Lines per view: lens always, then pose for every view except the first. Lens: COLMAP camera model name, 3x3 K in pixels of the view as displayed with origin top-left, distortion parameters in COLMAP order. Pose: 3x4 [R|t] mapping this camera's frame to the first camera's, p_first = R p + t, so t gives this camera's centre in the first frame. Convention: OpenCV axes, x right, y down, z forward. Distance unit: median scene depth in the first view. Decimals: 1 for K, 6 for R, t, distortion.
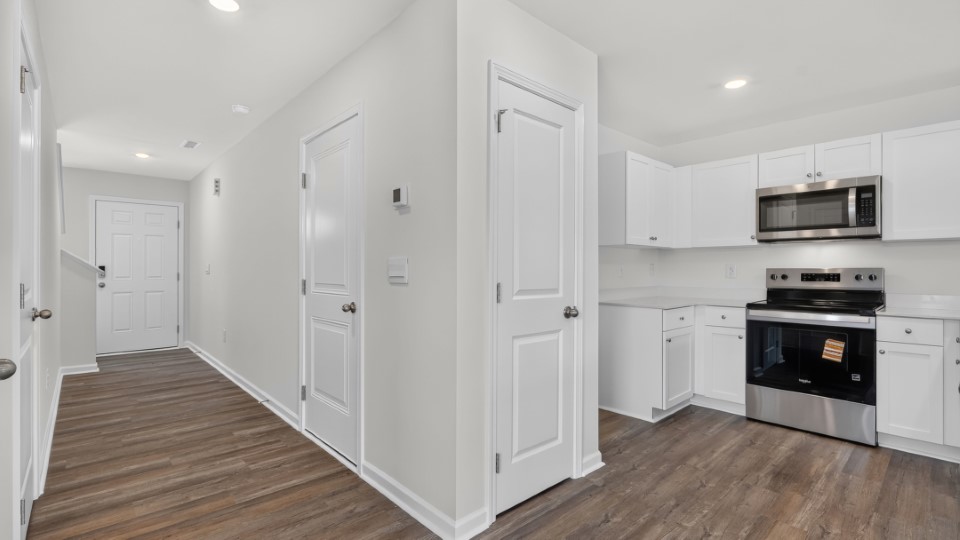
lens RADIAL K [[399.6, 0, 497.6], [0, 399.6, 271.5], [0, 0, 1]] dist [-0.026746, -0.000392]
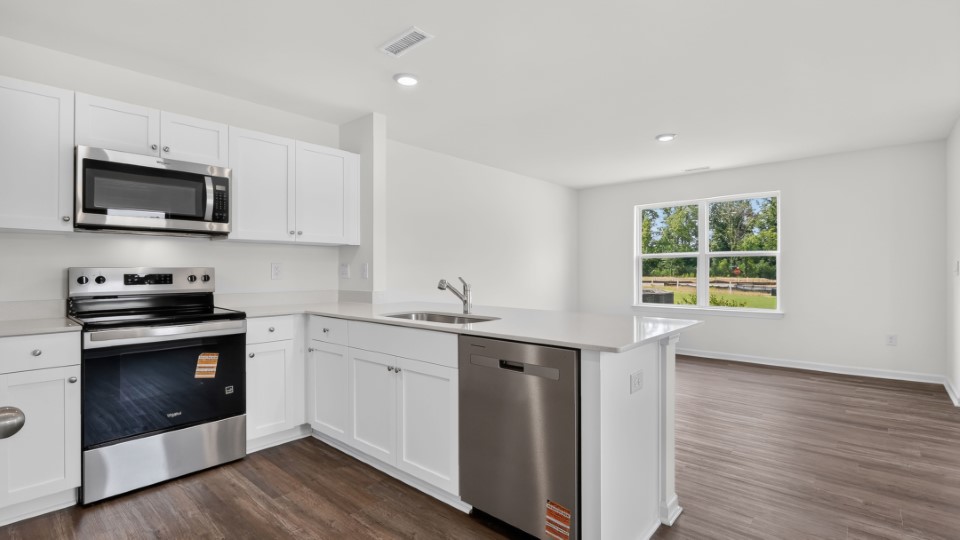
lens RADIAL K [[435.8, 0, 472.5], [0, 435.8, 268.9], [0, 0, 1]] dist [-0.012334, 0.003069]
pose [[-0.044405, -0.002116, 0.999011, -0.085586], [0.006784, 0.999974, 0.002420, -0.004190], [-0.998991, 0.006884, -0.044390, 0.424026]]
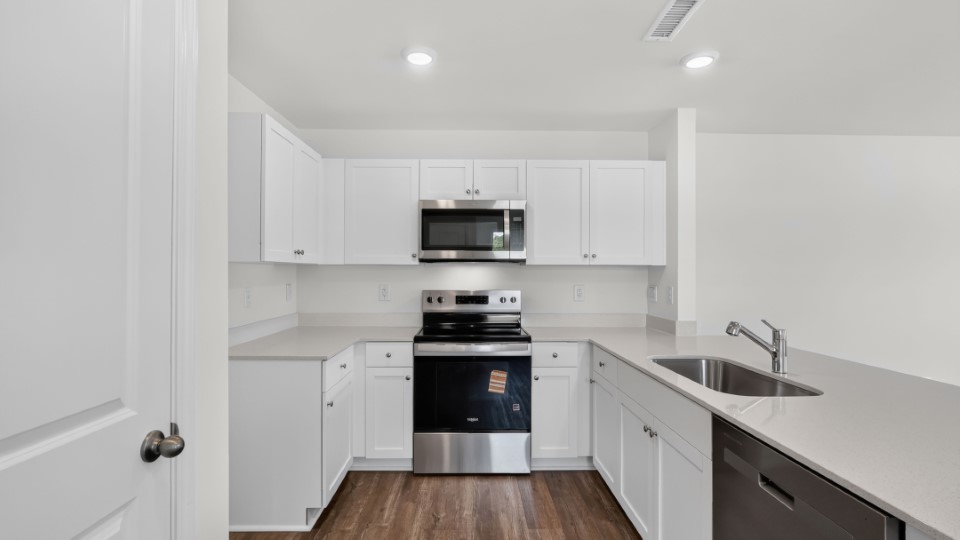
lens RADIAL K [[435.8, 0, 466.6], [0, 435.8, 278.0], [0, 0, 1]] dist [-0.012334, 0.003069]
pose [[0.693951, -0.003051, 0.720016, 0.051917], [0.003453, 0.999994, 0.000910, -0.043150], [-0.720014, 0.001855, 0.693957, 0.297157]]
